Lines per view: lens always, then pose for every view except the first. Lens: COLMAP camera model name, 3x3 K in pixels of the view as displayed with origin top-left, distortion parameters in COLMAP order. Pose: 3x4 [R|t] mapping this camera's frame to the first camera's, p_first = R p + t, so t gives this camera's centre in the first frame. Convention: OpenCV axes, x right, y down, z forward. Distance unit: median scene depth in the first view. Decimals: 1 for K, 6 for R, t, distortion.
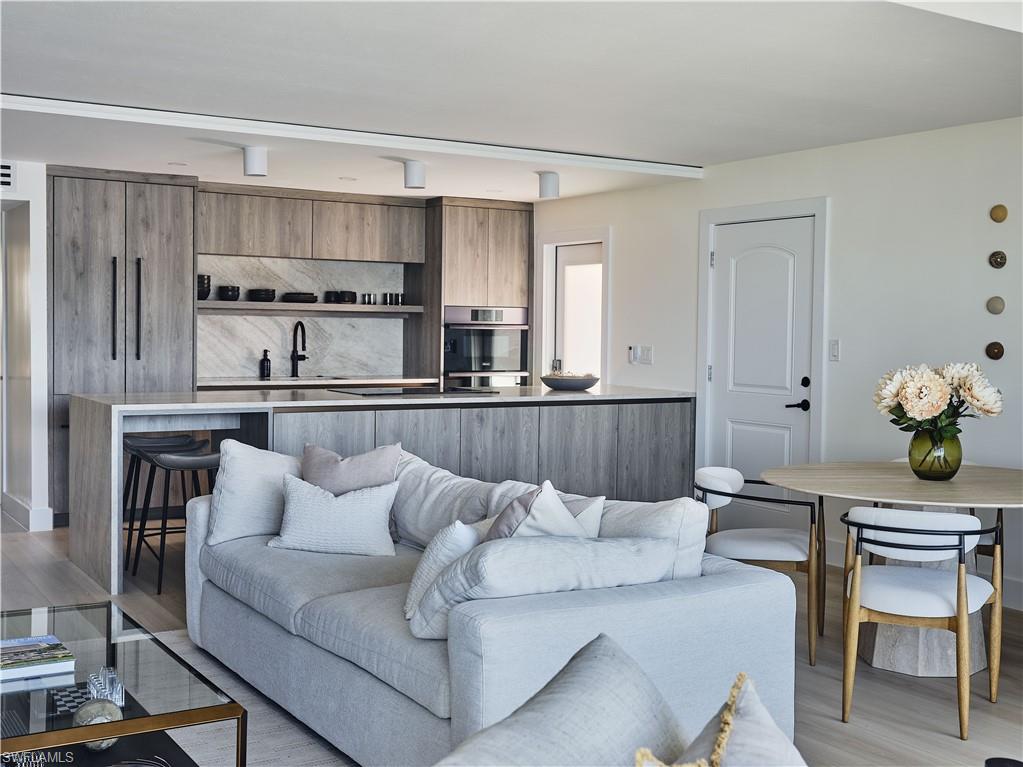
lens RADIAL K [[1208.3, 0, 511.5], [0, 1208.3, 383.5], [0, 0, 1]] dist [0.001038, 0.006874]
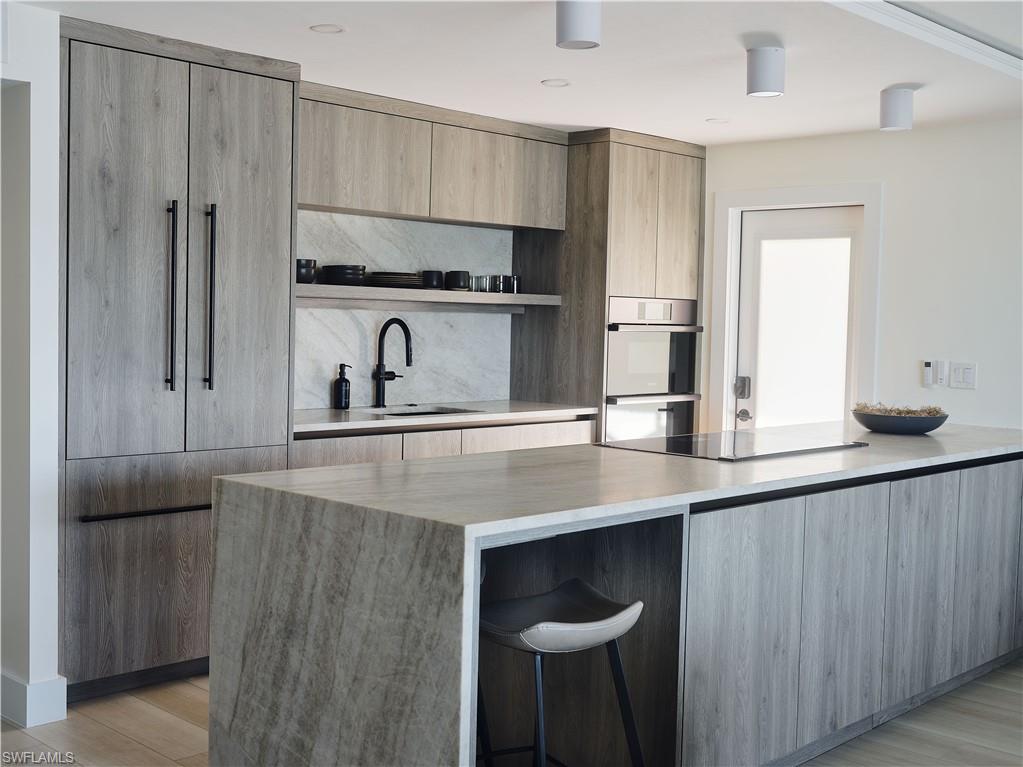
lens RADIAL K [[1241.8, 0, 511.5], [0, 1241.8, 383.5], [0, 0, 1]] dist [-0.008453, -0.000774]
pose [[0.967773, -0.003866, 0.251793, -0.279383], [0.001194, 0.999941, 0.010763, -0.024770], [-0.251820, -0.010115, 0.967721, 0.368288]]
